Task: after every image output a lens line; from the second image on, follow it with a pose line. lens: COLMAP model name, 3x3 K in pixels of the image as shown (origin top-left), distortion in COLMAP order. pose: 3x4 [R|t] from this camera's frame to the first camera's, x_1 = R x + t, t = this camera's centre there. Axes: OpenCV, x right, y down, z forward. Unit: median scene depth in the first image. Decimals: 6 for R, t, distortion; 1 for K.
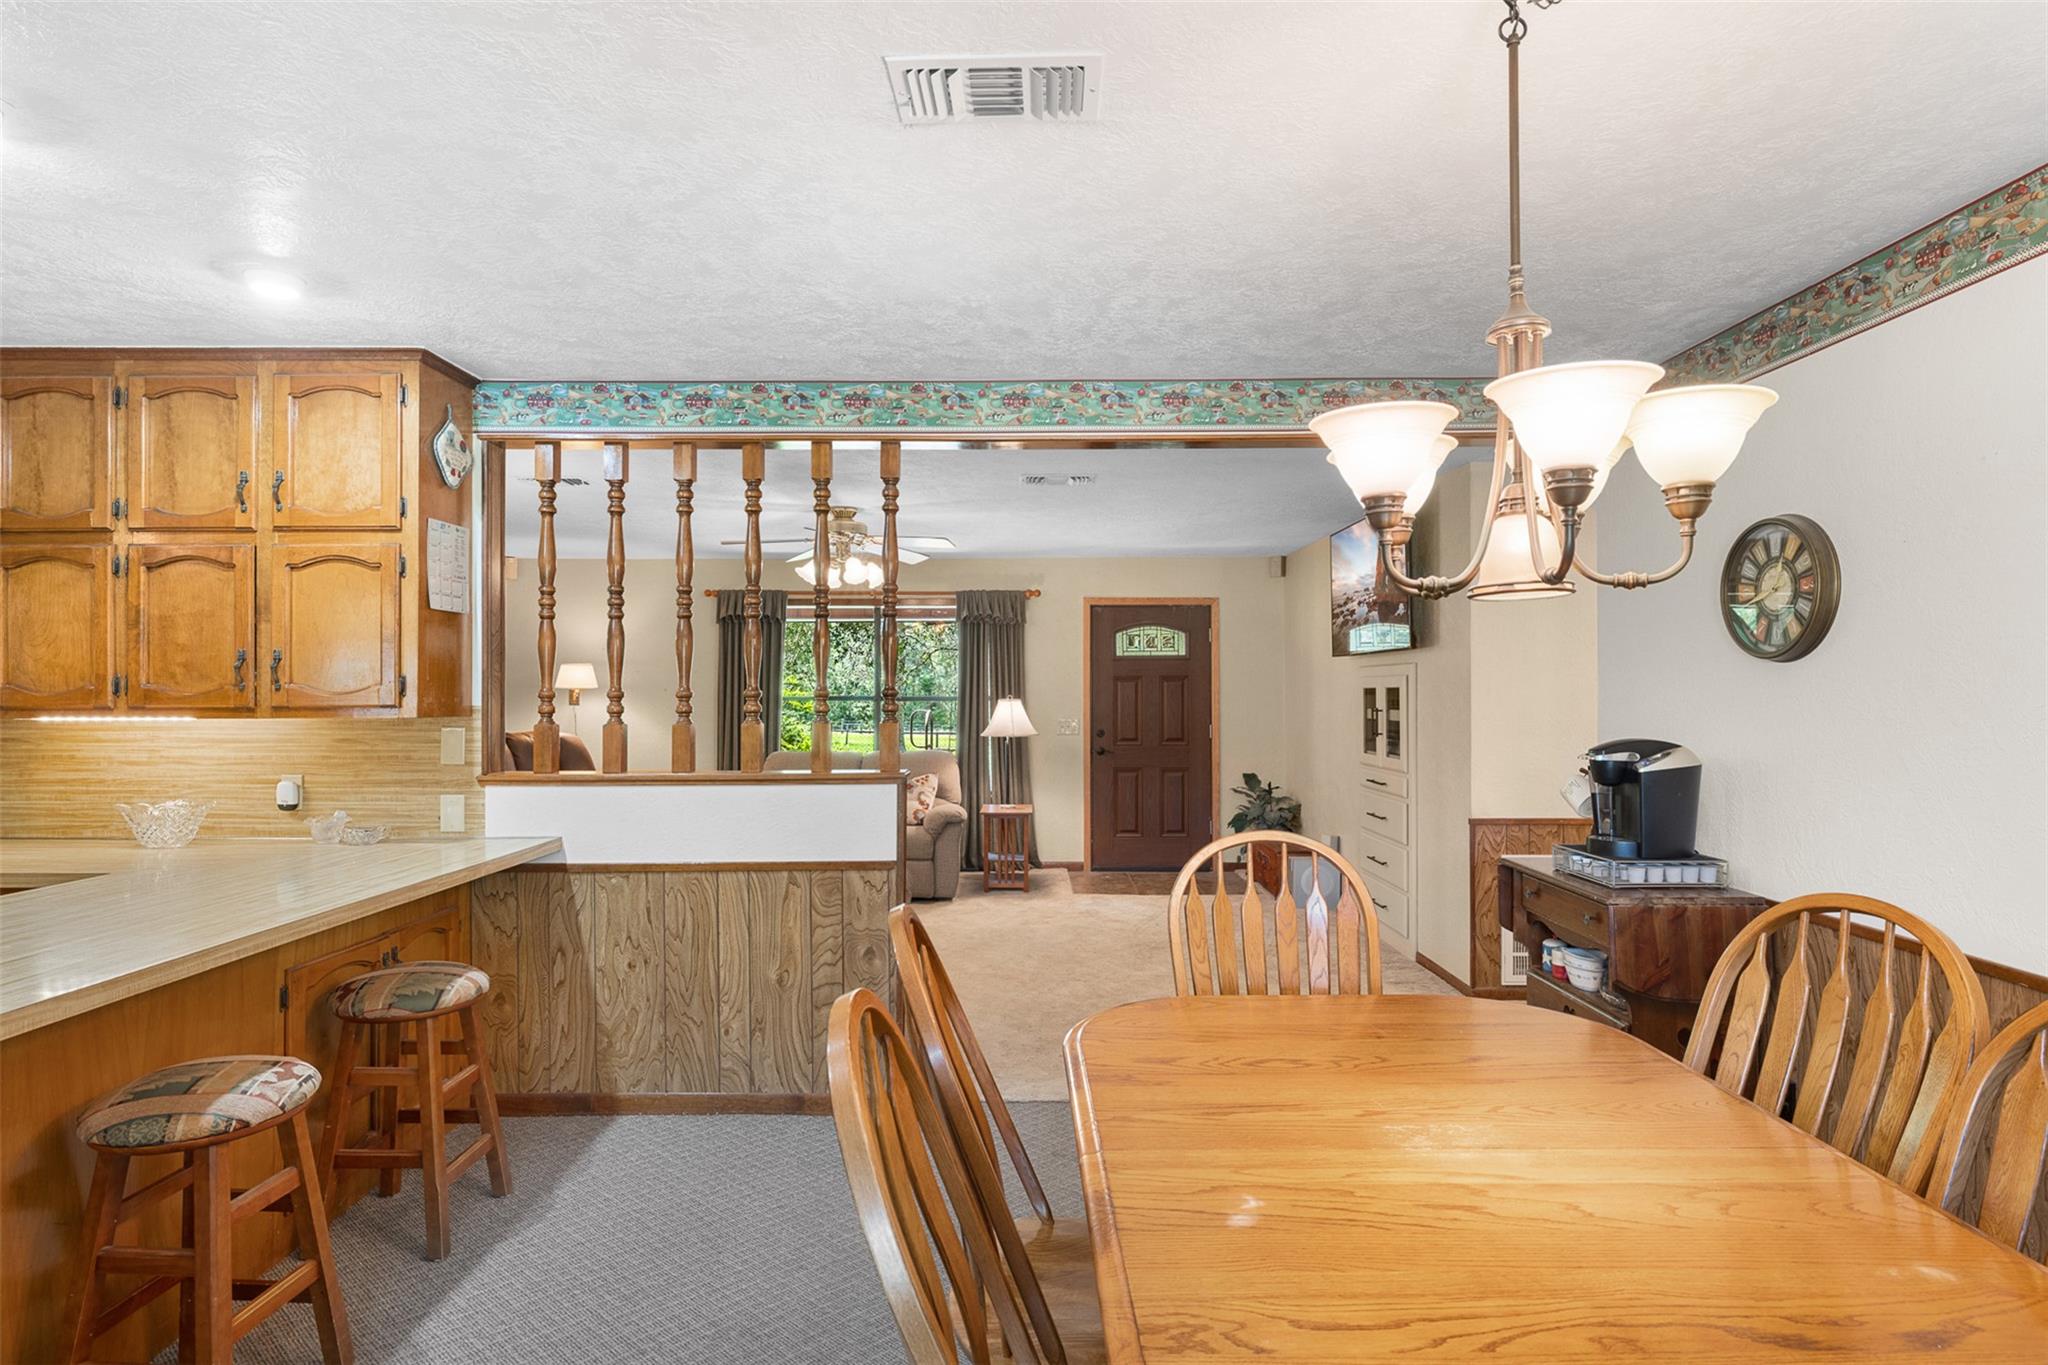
lens RADIAL K [[1054.1, 0, 1024.0], [0, 1054.1, 682.5], [0, 0, 1]] dist [-0.001827, -0.000022]
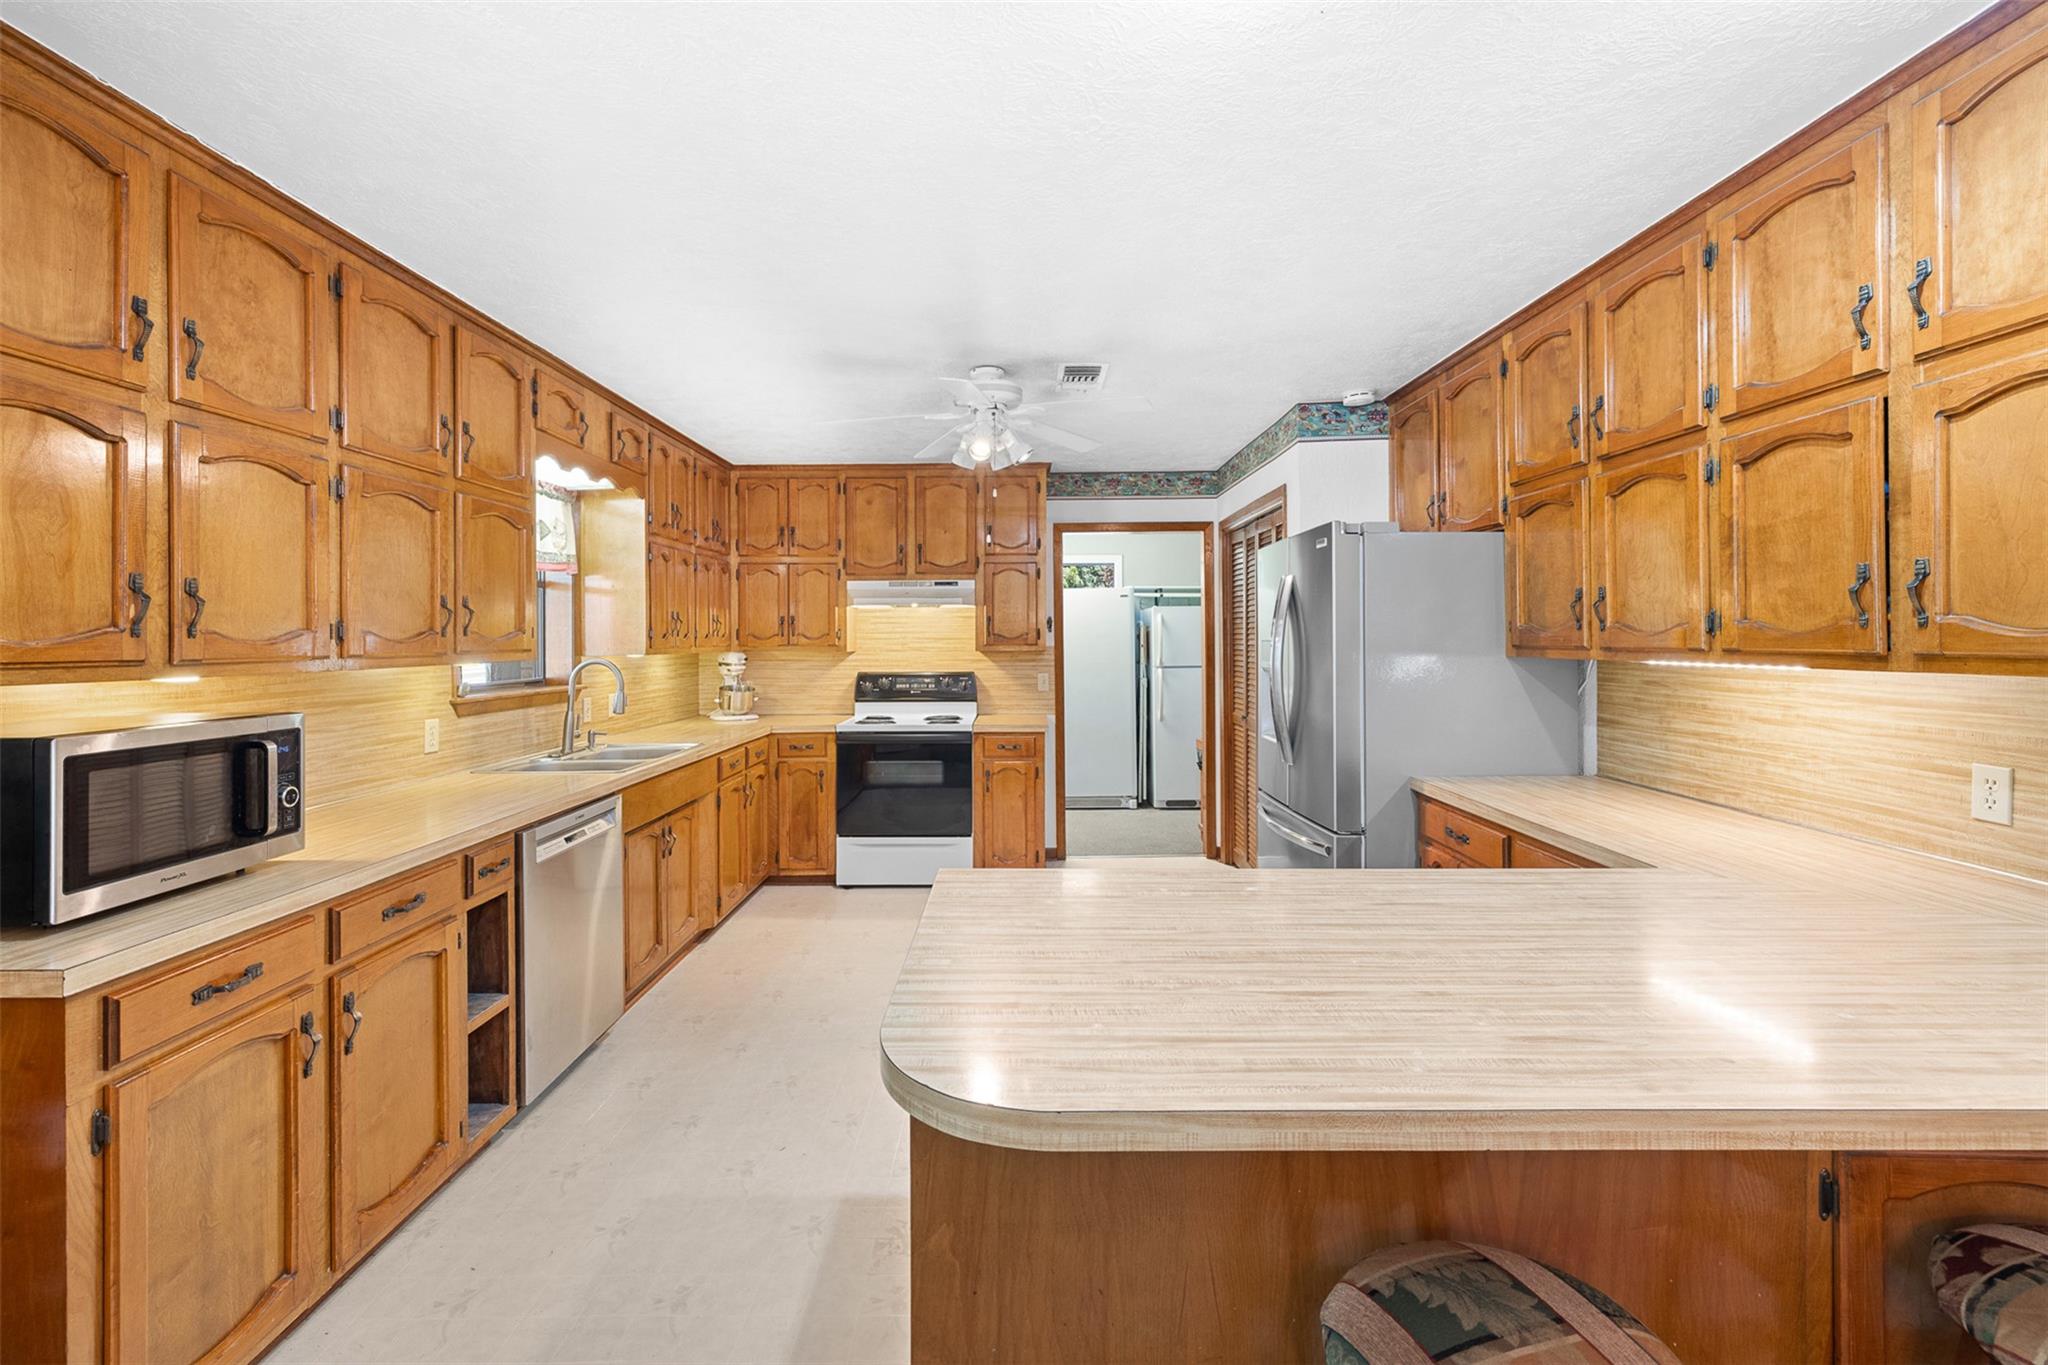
lens RADIAL K [[873.7, 0, 1012.3], [0, 873.7, 636.9], [0, 0, 1]] dist [0.001159, 0.000296]
pose [[0.000389, 0.000925, -0.999999, -0.207918], [0.012471, 0.999922, 0.000929, 0.006468], [0.999922, -0.012472, 0.000377, 0.476820]]
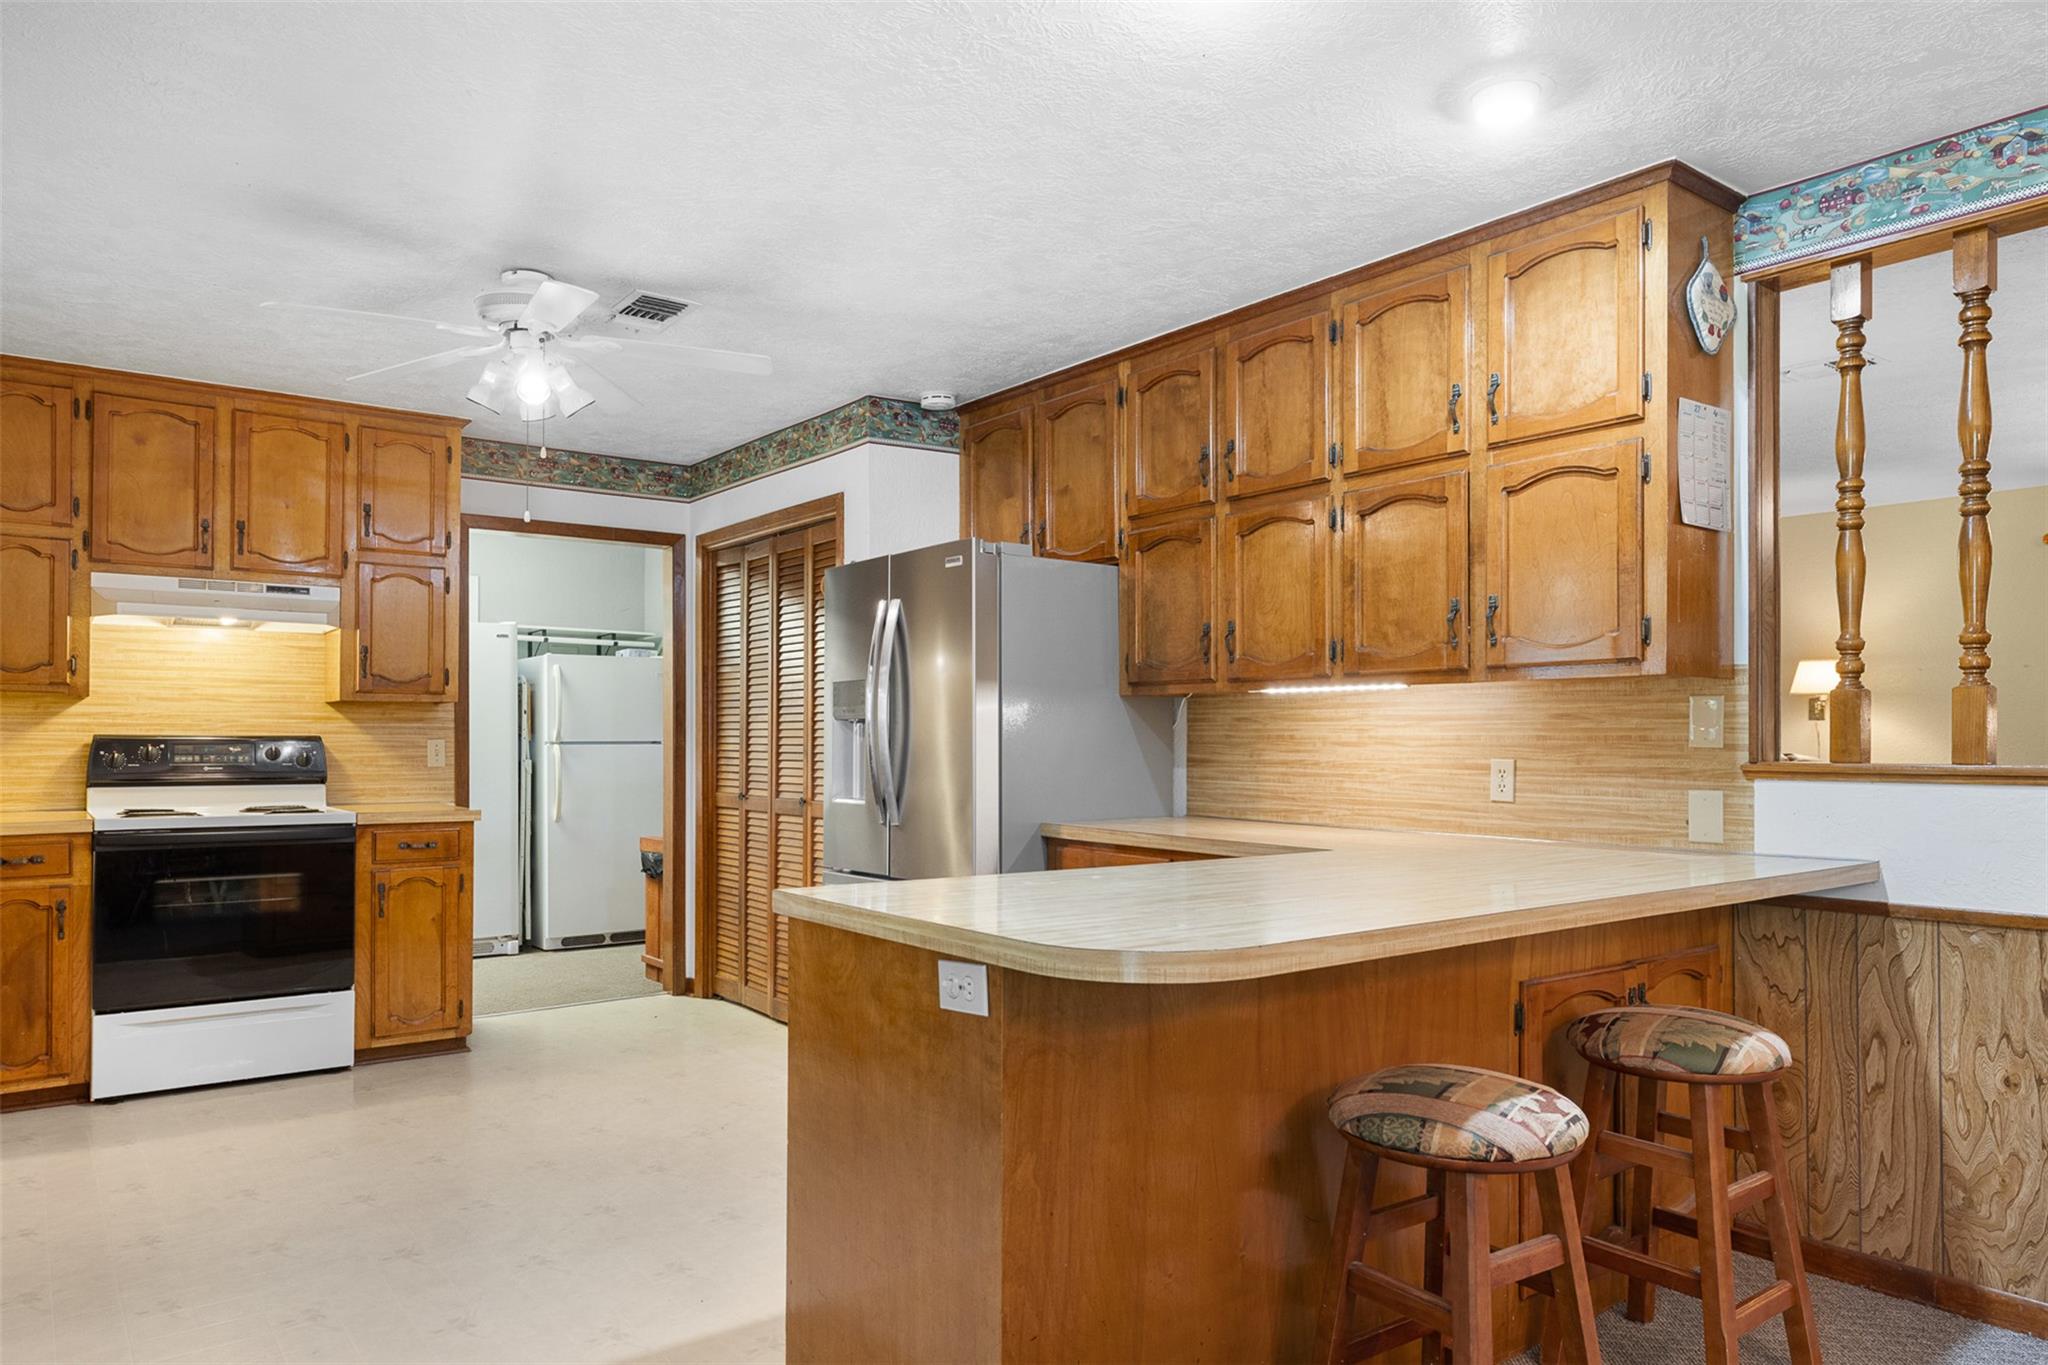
lens RADIAL K [[1317.5, 0, 1015.4], [0, 1317.5, 731.0], [0, 0, 1]] dist [-0.000110, 0.000880]
pose [[0.605846, -0.000916, -0.795582, -0.126711], [0.001588, 0.999999, 0.000059, 0.071459], [0.795581, -0.001299, 0.605846, 0.096245]]
